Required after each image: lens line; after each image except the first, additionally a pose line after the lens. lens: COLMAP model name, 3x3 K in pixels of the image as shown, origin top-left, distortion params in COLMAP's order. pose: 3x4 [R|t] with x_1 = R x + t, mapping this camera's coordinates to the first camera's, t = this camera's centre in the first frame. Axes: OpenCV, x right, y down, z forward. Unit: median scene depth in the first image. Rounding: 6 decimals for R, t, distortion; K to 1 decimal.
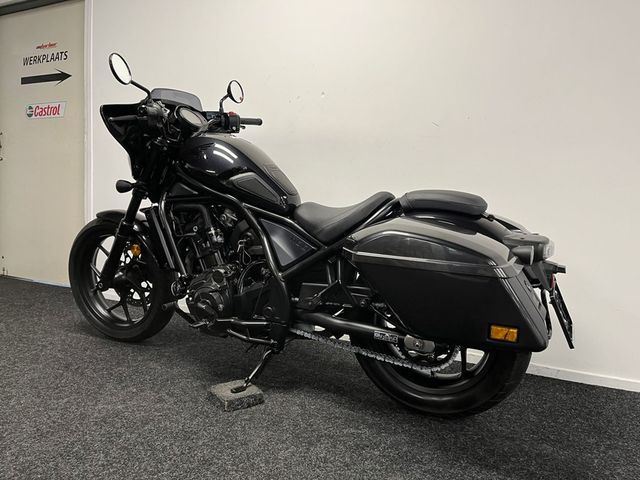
lens RADIAL K [[480.2, 0, 316.9], [0, 480.2, 242.3], [0, 0, 1]] dist [0.087440, -0.118455]
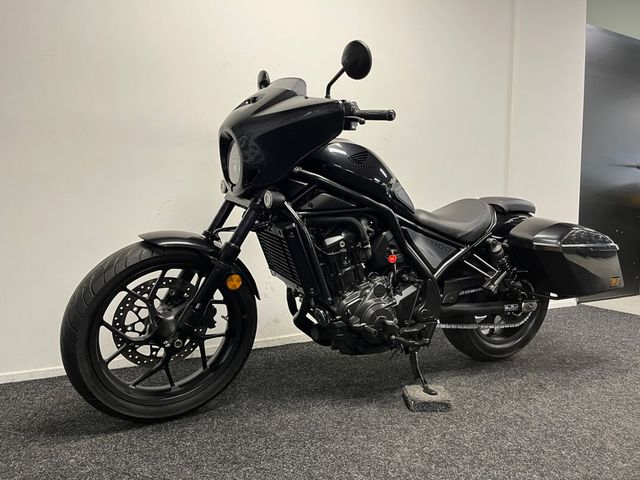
lens RADIAL K [[480.2, 0, 316.9], [0, 480.2, 242.3], [0, 0, 1]] dist [0.087440, -0.118455]
pose [[0.587712, -0.101697, 0.802654, -1.095483], [0.081199, 0.994474, 0.066546, -0.104410], [-0.804986, 0.026065, 0.592721, 0.559644]]
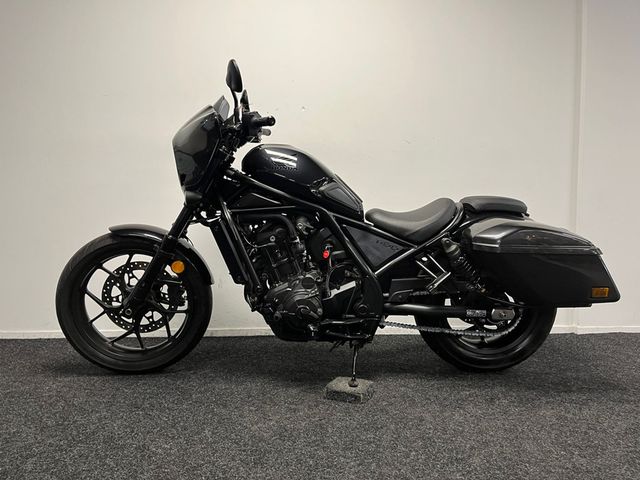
lens RADIAL K [[480.2, 0, 316.9], [0, 480.2, 242.3], [0, 0, 1]] dist [0.087440, -0.118455]
pose [[0.863064, -0.064678, 0.500936, -0.737768], [0.069408, 0.997546, 0.009214, -0.025230], [-0.500303, 0.026817, 0.865435, 0.101999]]
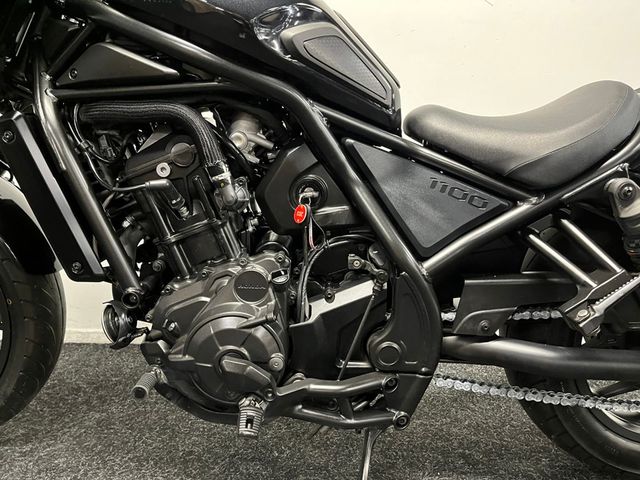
lens RADIAL K [[480.2, 0, 316.9], [0, 480.2, 242.3], [0, 0, 1]] dist [0.087440, -0.118455]
pose [[0.893290, -0.086743, 0.441031, -0.350318], [0.044506, 0.993449, 0.105250, -0.005672], [-0.447272, -0.074390, 0.891299, 0.649331]]
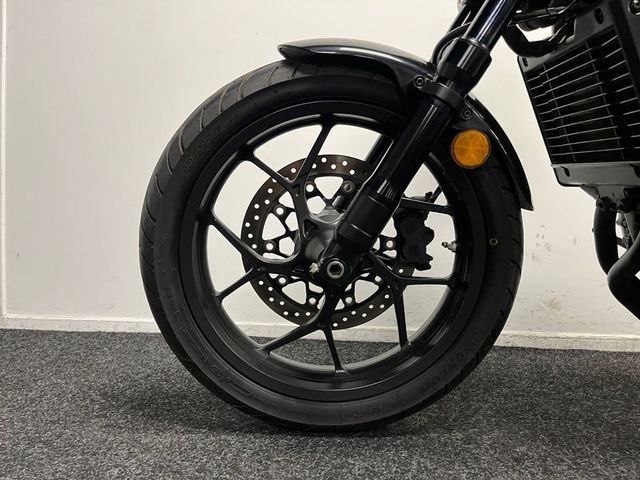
lens RADIAL K [[480.2, 0, 316.9], [0, 480.2, 242.3], [0, 0, 1]] dist [0.087440, -0.118455]
pose [[0.909218, -0.043762, 0.414014, -0.738667], [0.047340, 0.998878, 0.001620, 0.089696], [-0.413620, 0.018127, 0.910269, 0.927831]]
